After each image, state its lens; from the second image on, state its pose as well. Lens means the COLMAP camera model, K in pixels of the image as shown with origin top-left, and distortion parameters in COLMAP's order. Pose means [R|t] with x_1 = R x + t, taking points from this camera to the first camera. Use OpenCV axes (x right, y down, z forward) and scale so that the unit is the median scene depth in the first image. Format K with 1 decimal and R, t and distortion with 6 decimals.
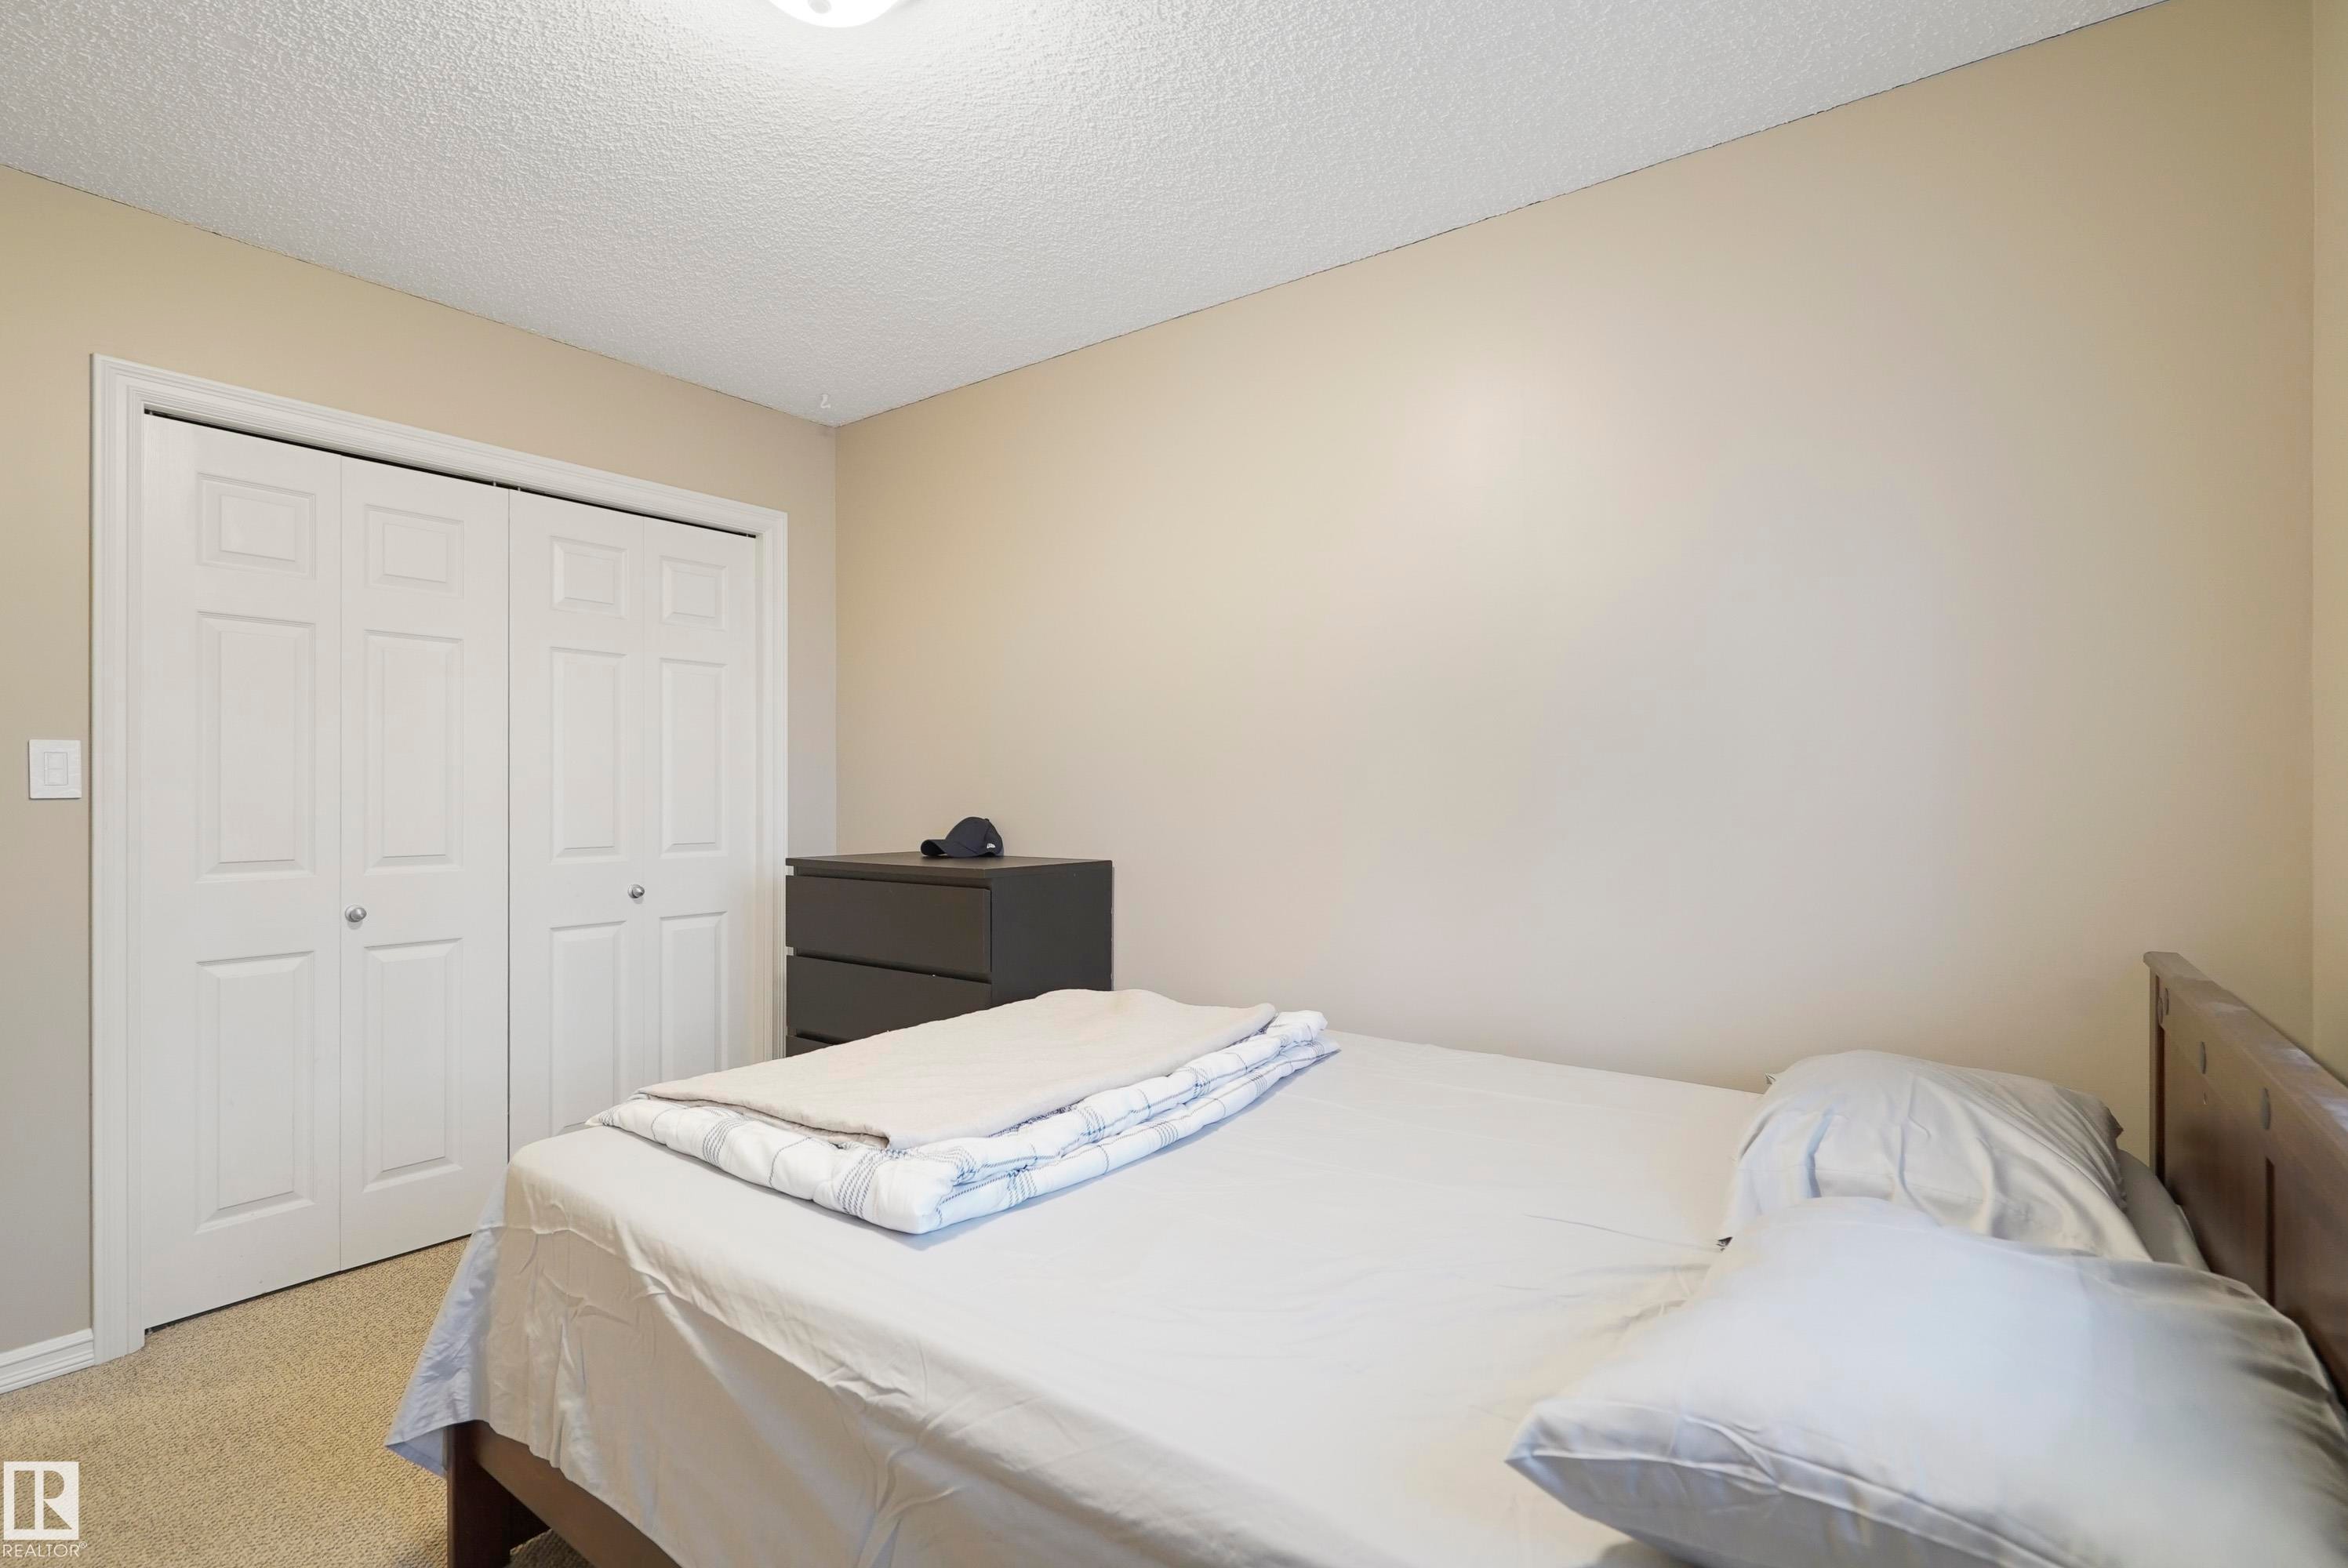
lens RADIAL K [[1084.0, 0, 1169.0], [0, 1084.0, 769.8], [0, 0, 1]] dist [-0.010528, 0.000037]
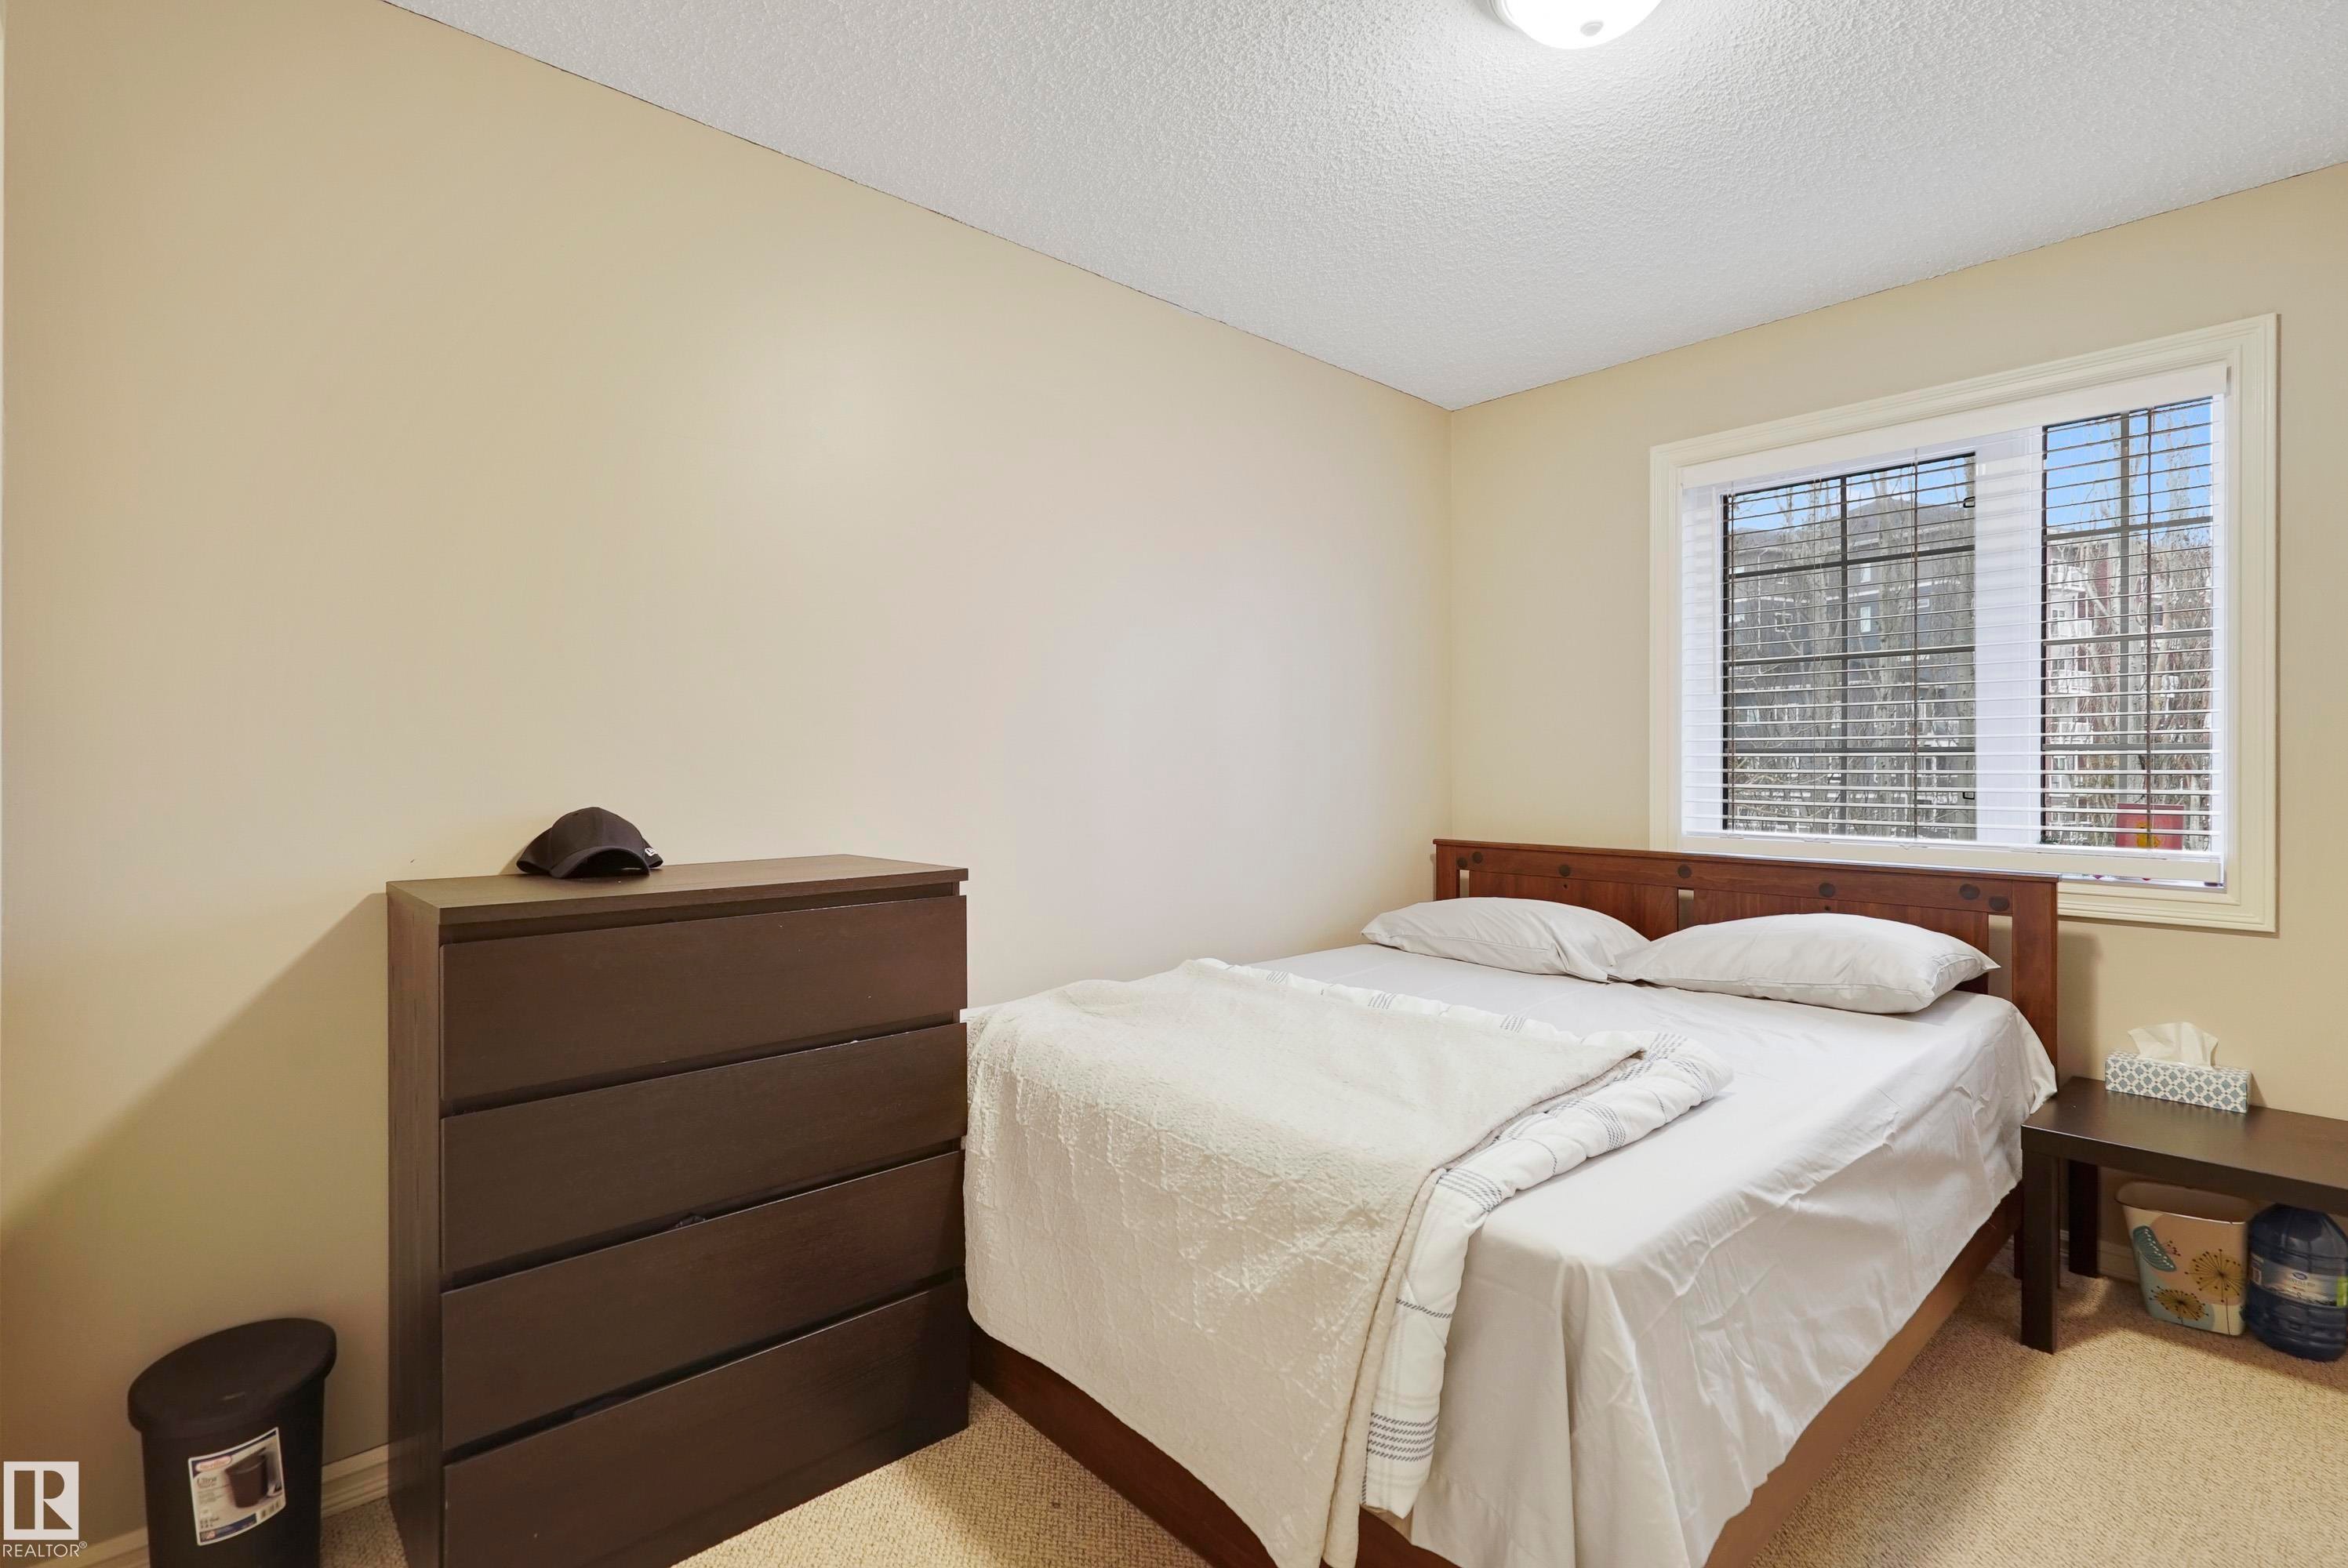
lens RADIAL K [[1084.0, 0, 1169.0], [0, 1084.0, 769.8], [0, 0, 1]] dist [-0.010528, 0.000037]
pose [[0.215639, 0.000724, 0.976473, -1.490971], [-0.007539, 0.999971, 0.000923, 0.037641], [-0.976444, -0.007561, 0.215639, 1.228133]]
